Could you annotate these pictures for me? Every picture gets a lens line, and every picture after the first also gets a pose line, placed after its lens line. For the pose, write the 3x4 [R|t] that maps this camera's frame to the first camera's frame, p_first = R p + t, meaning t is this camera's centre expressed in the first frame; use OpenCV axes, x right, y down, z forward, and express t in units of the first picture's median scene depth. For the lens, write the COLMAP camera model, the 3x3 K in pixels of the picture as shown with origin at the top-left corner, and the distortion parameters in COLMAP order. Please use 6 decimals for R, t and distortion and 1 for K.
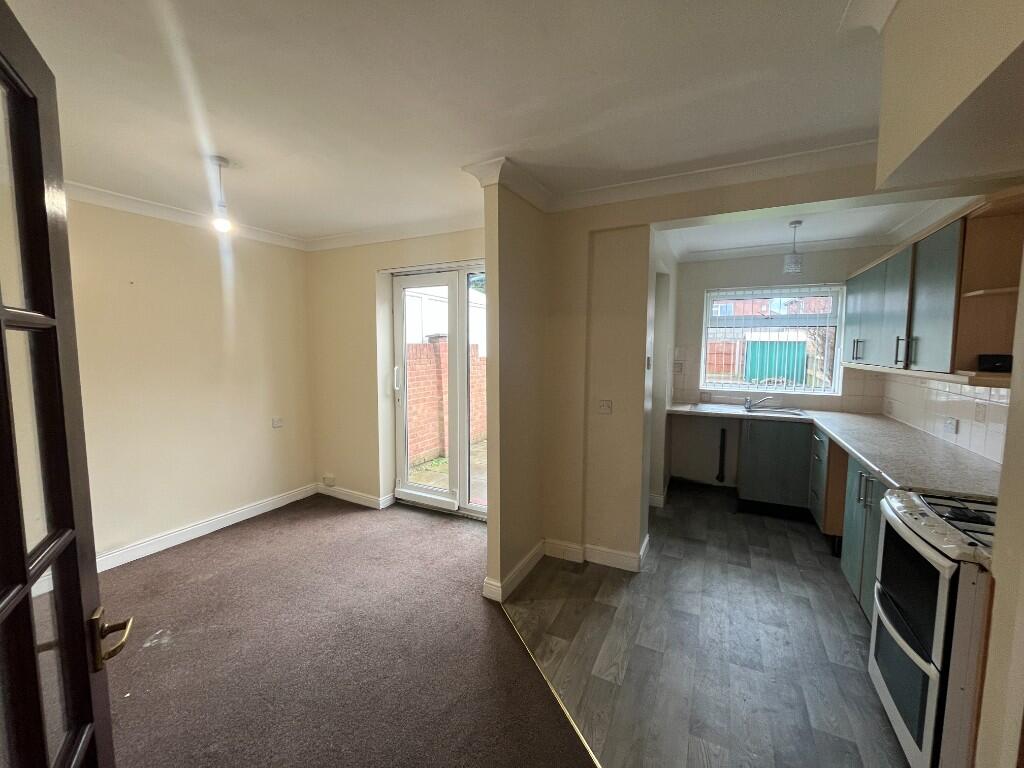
lens RADIAL K [[410.1, 0, 512.7], [0, 410.1, 382.6], [0, 0, 1]] dist [-0.004004, -0.000529]
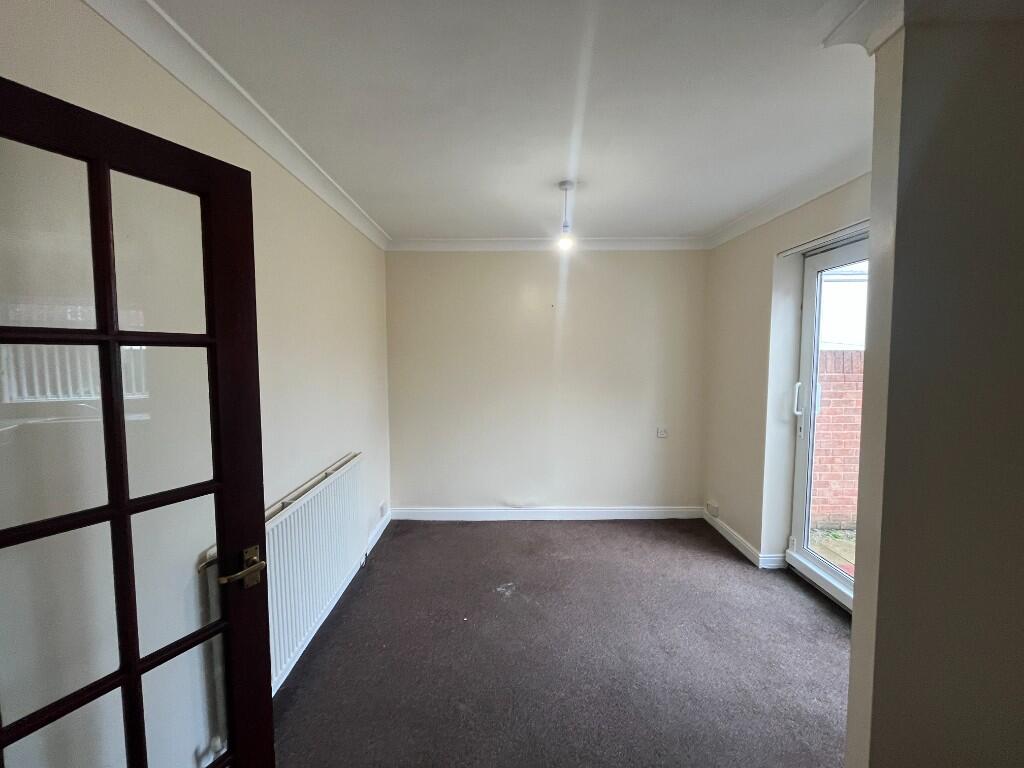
lens RADIAL K [[410.1, 0, 510.6], [0, 410.1, 380.0], [0, 0, 1]] dist [-0.004004, -0.000529]
pose [[0.457959, 0.048471, -0.887651, 0.129823], [-0.073447, 0.997162, 0.016558, -0.018655], [0.885934, 0.057613, 0.460219, 0.236091]]
